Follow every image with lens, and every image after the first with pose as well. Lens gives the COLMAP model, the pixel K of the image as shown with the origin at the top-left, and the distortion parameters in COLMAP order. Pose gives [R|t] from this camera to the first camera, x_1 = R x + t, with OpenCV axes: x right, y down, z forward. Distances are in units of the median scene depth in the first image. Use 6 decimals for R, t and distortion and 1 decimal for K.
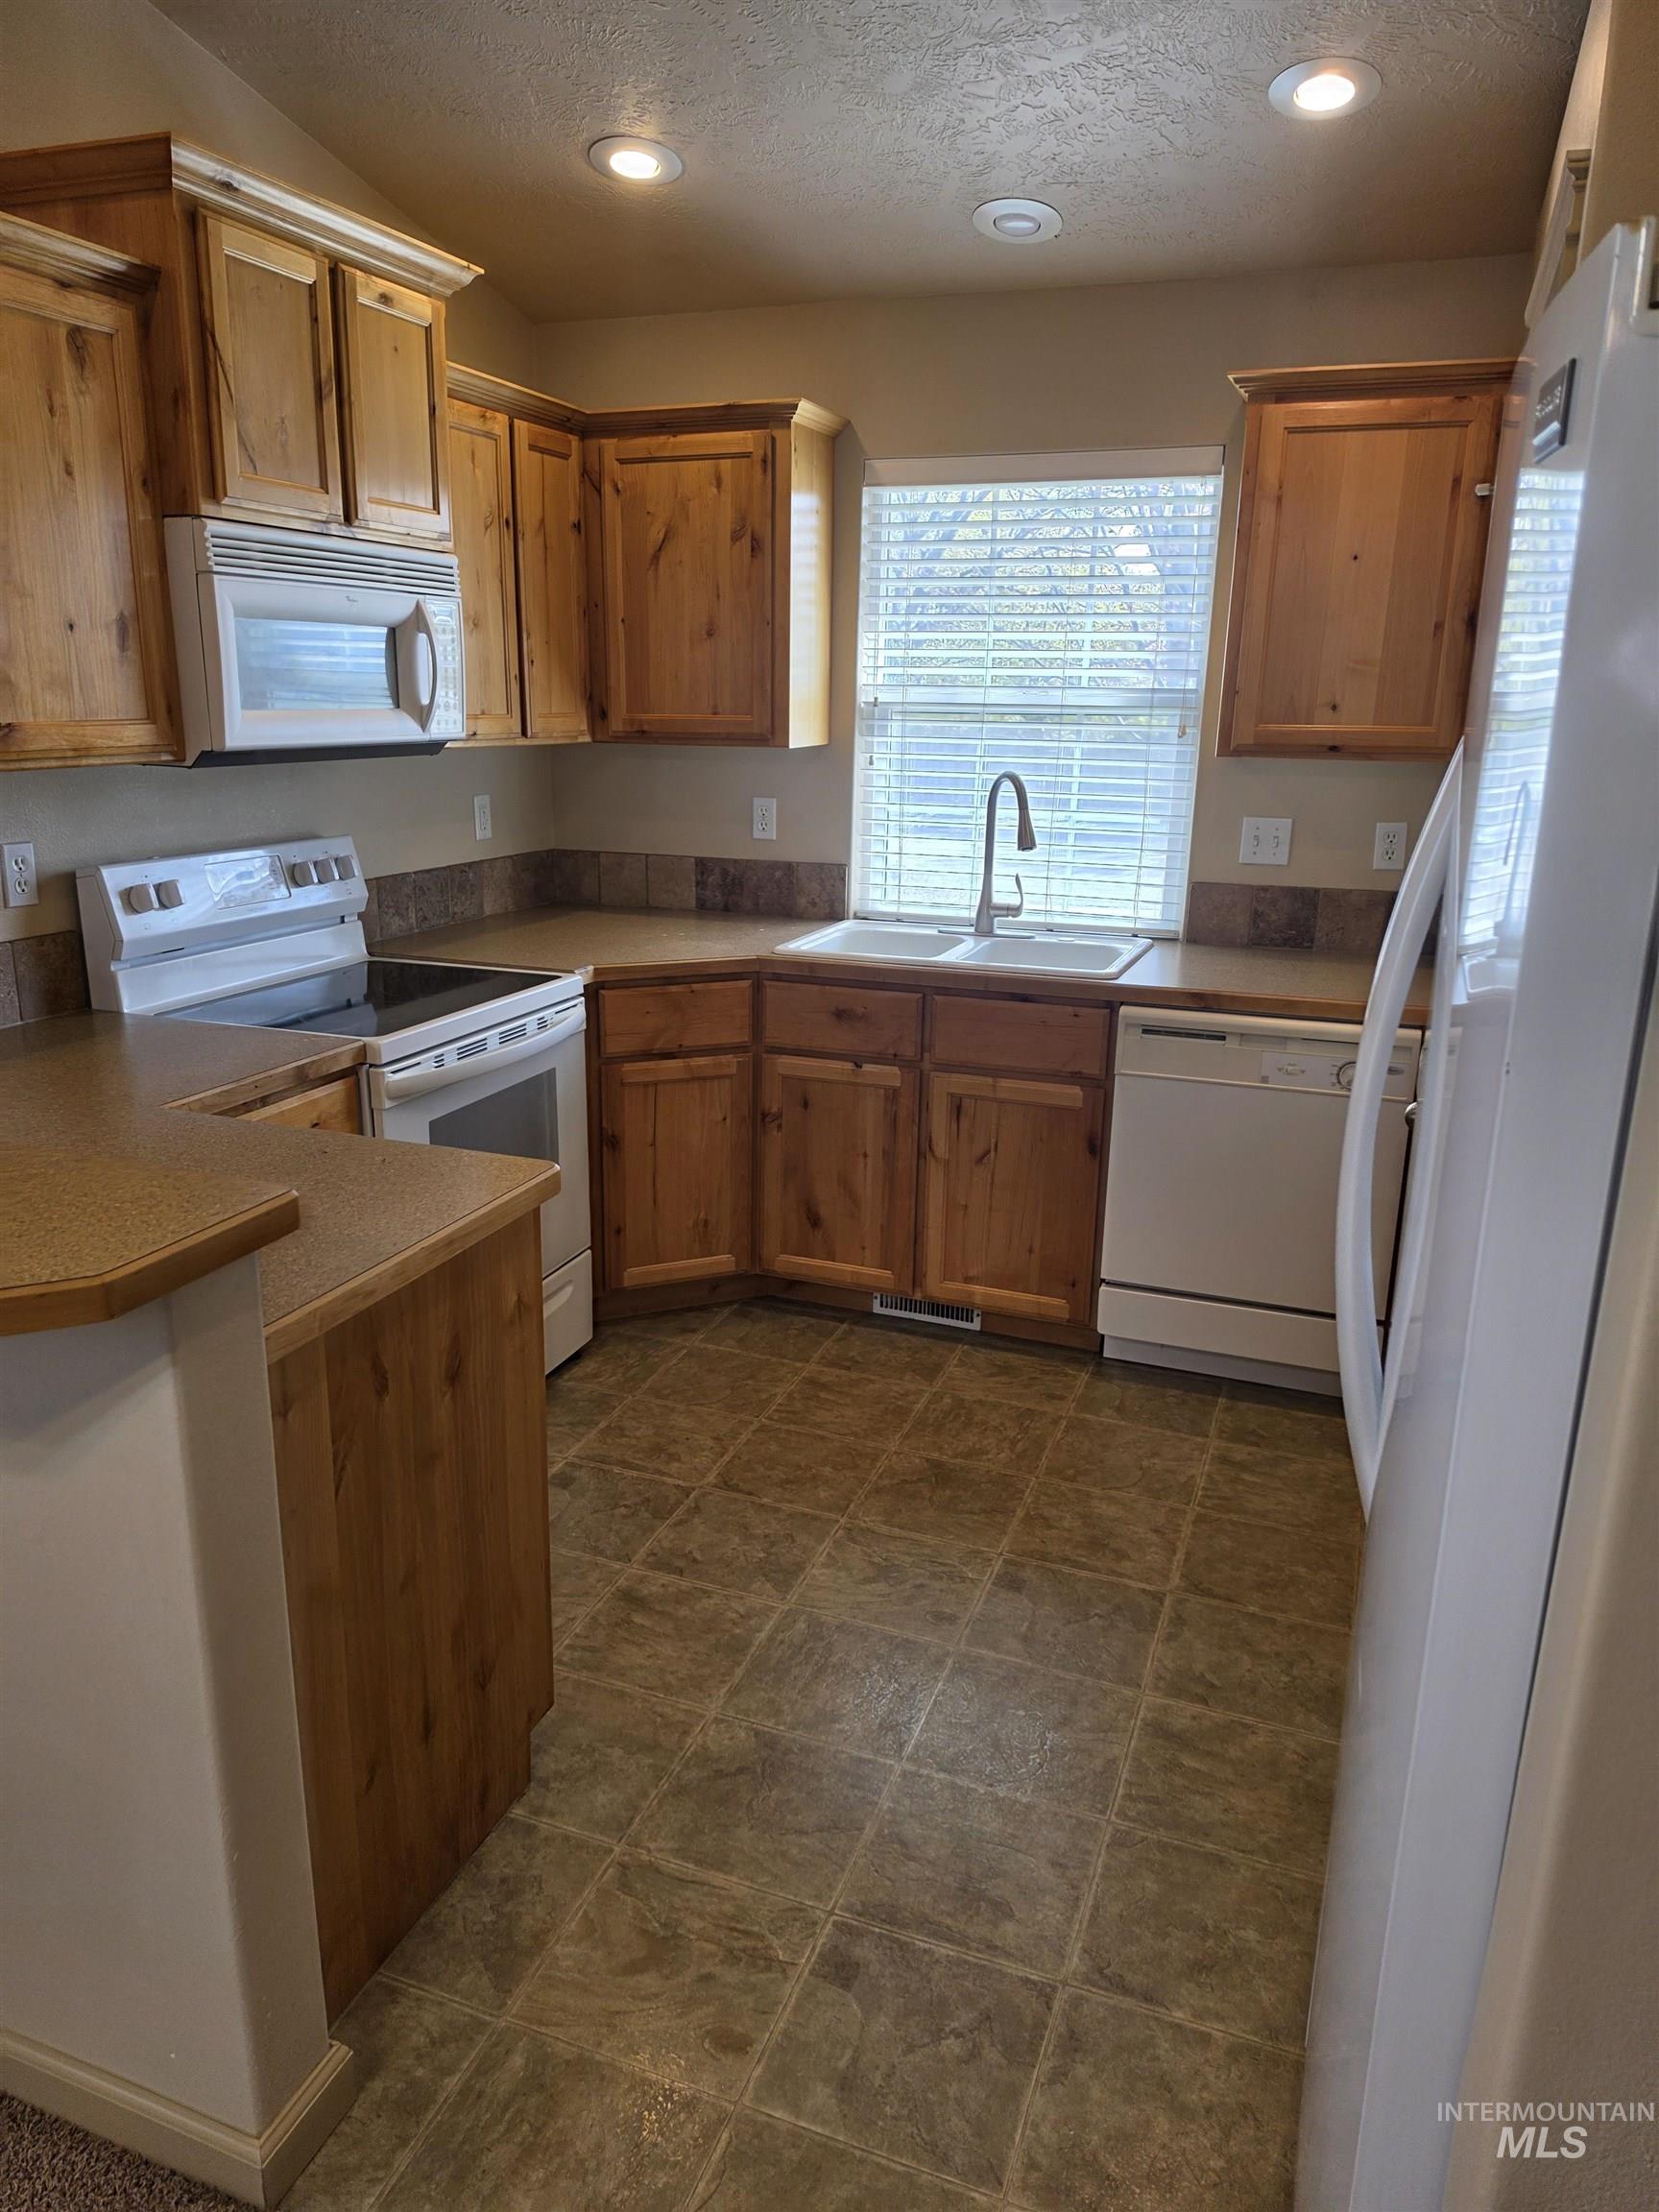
lens RADIAL K [[1518.6, 0, 797.9], [0, 1518.6, 1141.1], [0, 0, 1]] dist [0.054178, -0.066375]
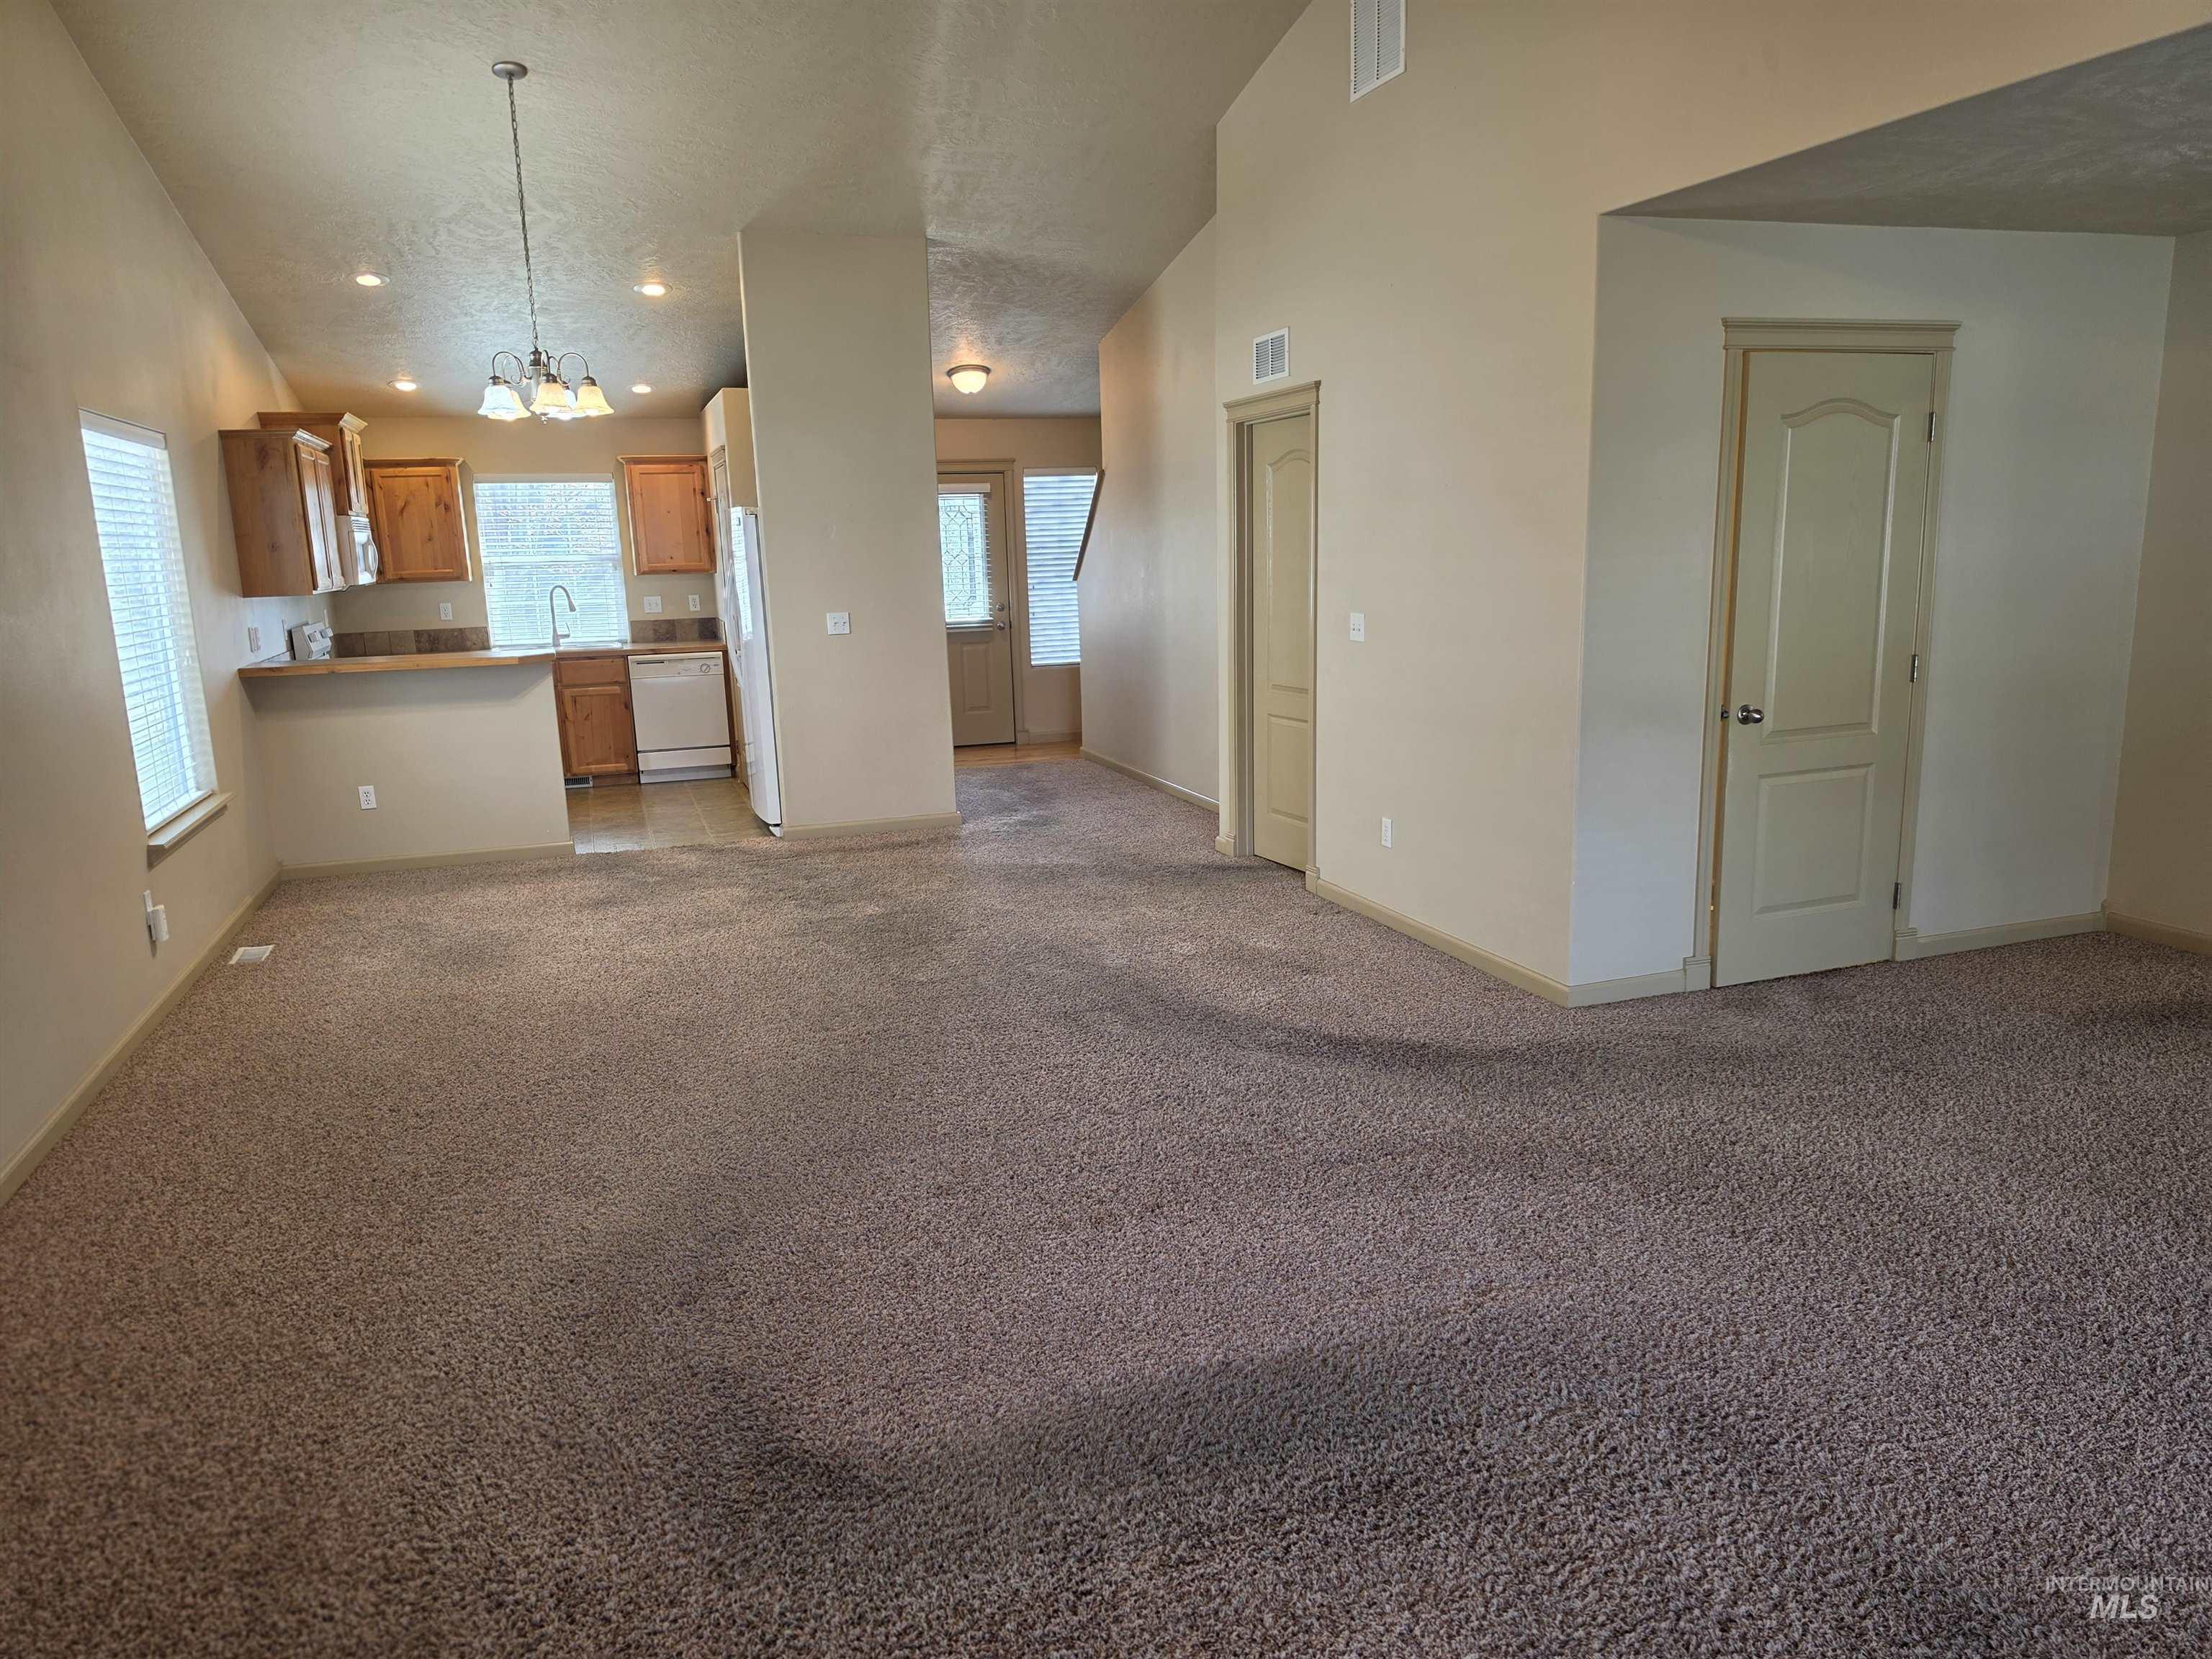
lens RADIAL K [[1518.6, 0, 1109.2], [0, 1518.6, 855.9], [0, 0, 1]] dist [0.054178, -0.066375]
pose [[0.765140, -0.168156, 0.621518, -0.973255], [0.222356, 0.974915, -0.009968, 0.522653], [-0.604251, 0.145825, 0.783337, -1.831368]]
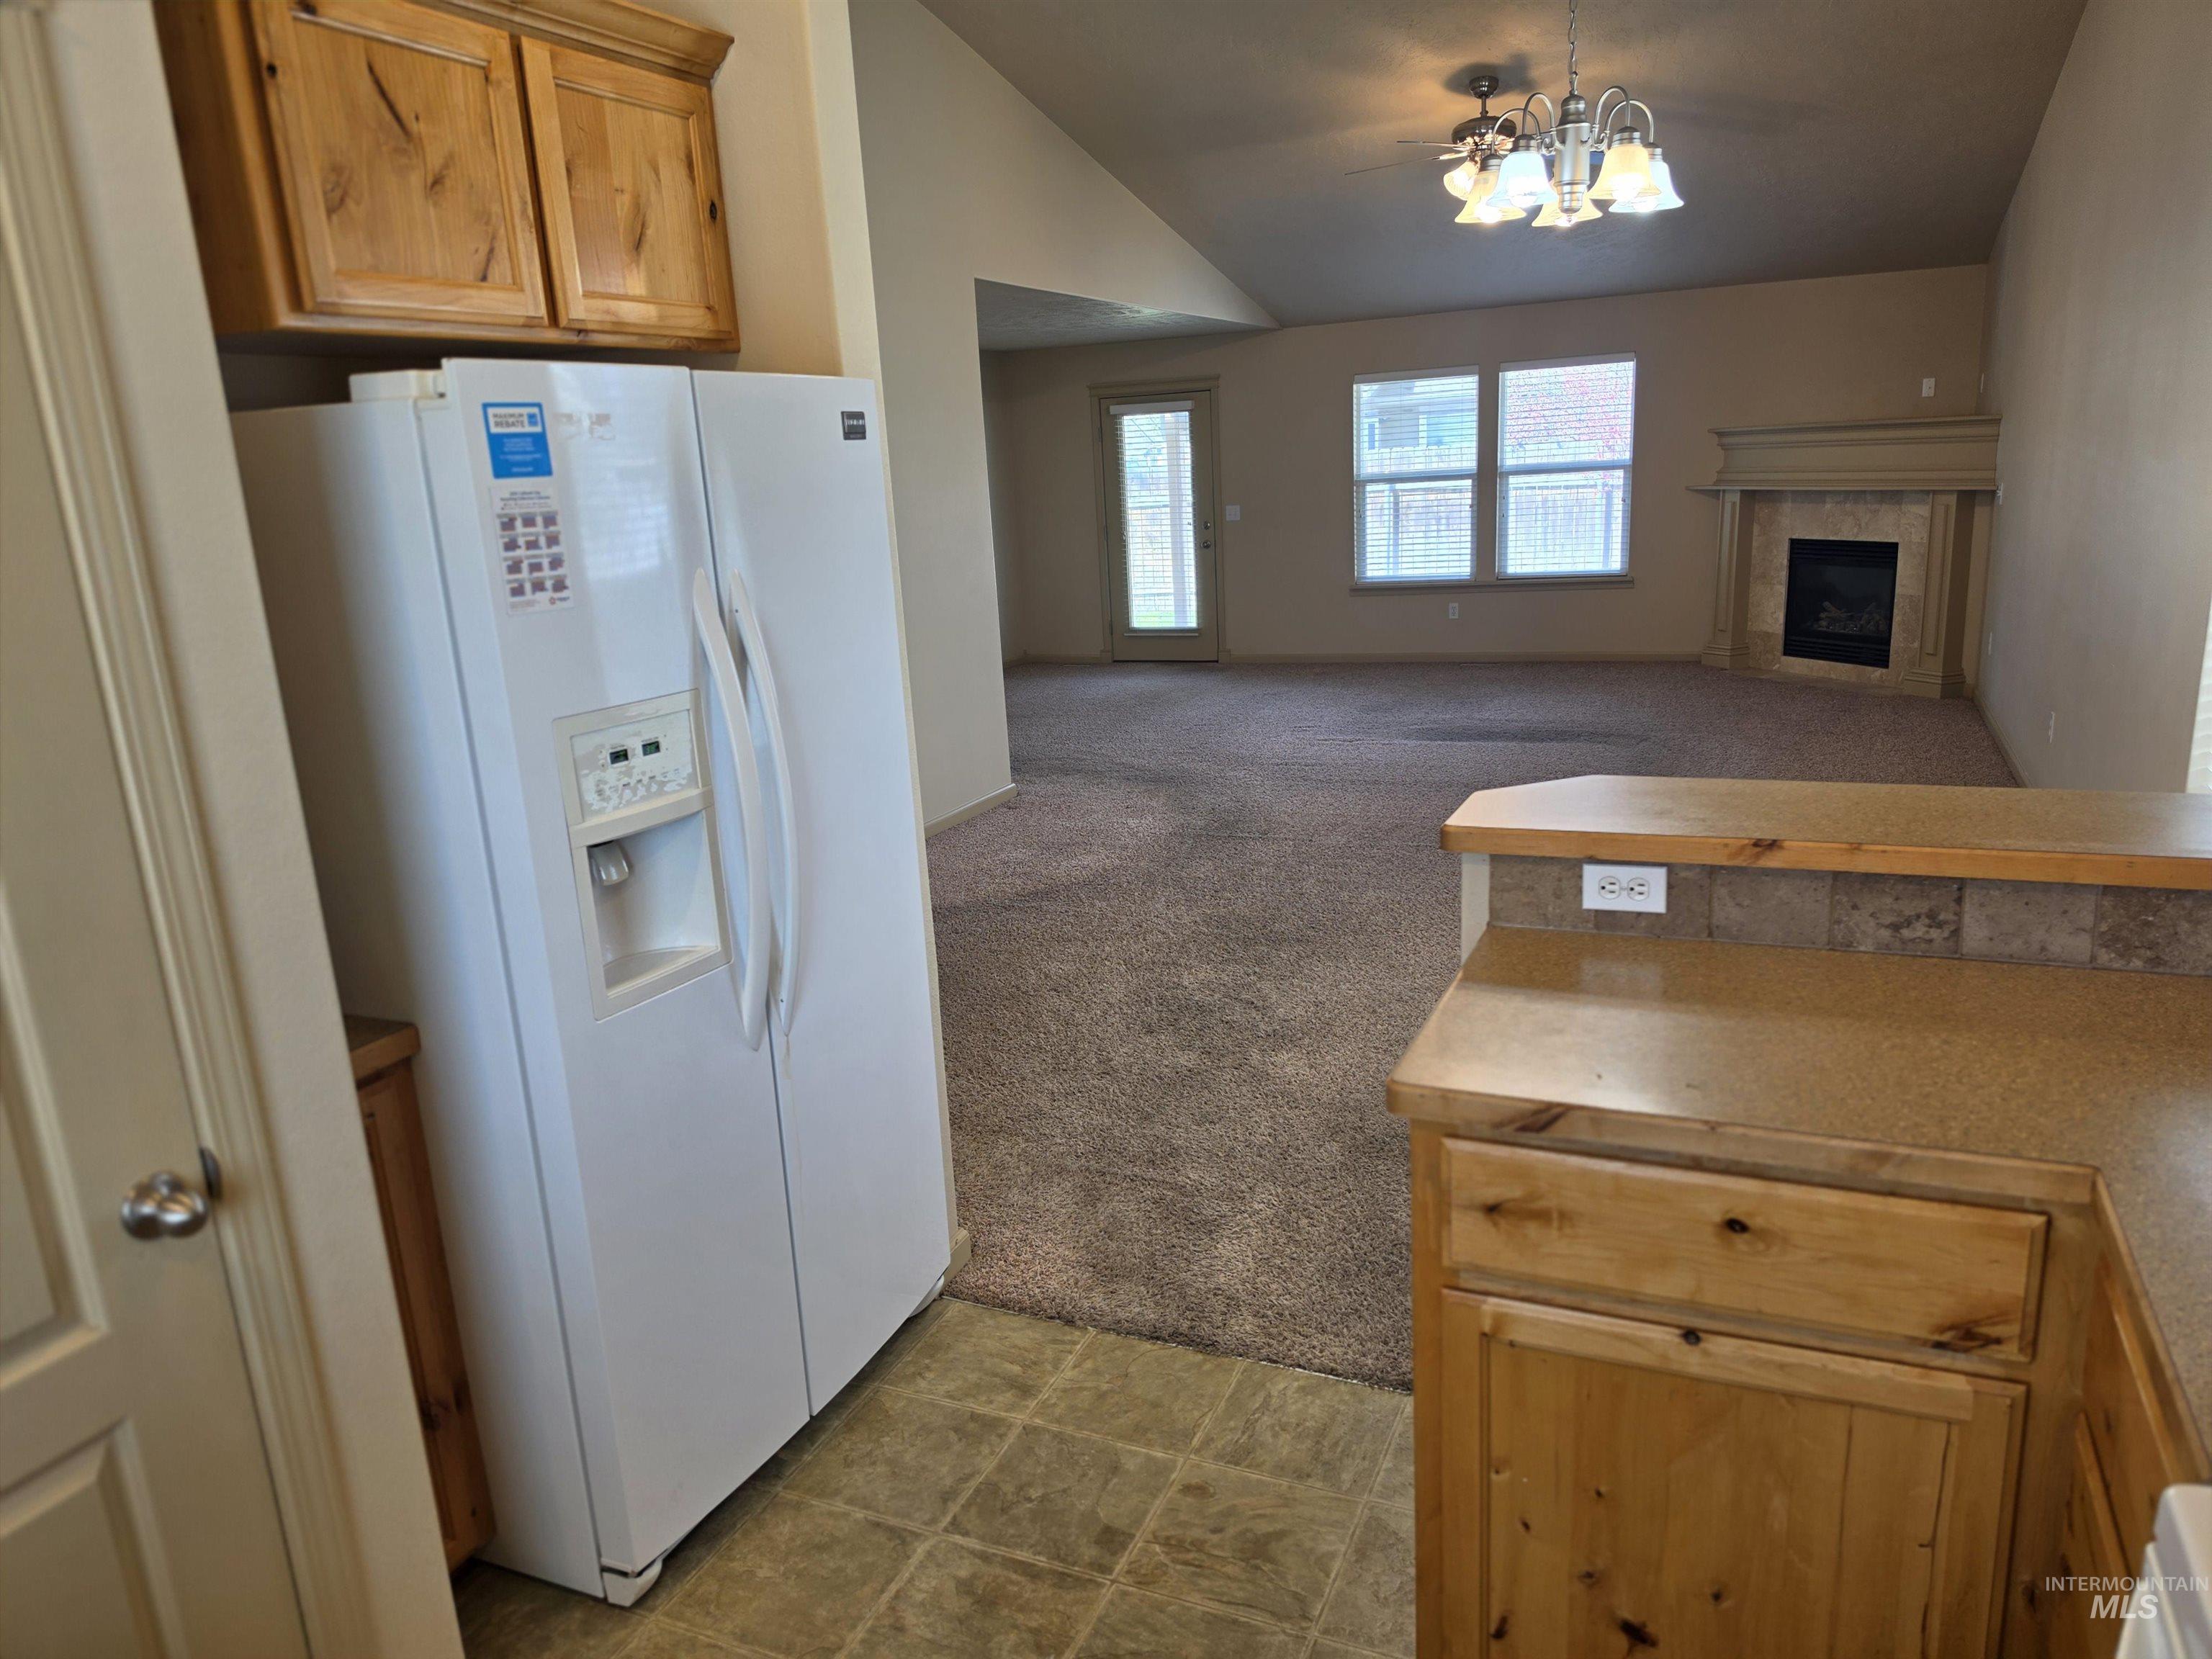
lens RADIAL K [[1518.6, 0, 1099.6], [0, 1518.6, 874.7], [0, 0, 1]] dist [0.054178, -0.066375]
pose [[-0.997448, 0.029604, 0.064975, -0.033237], [0.059609, 0.846196, 0.529528, -0.316830], [-0.039305, 0.532049, -0.845801, 0.972512]]
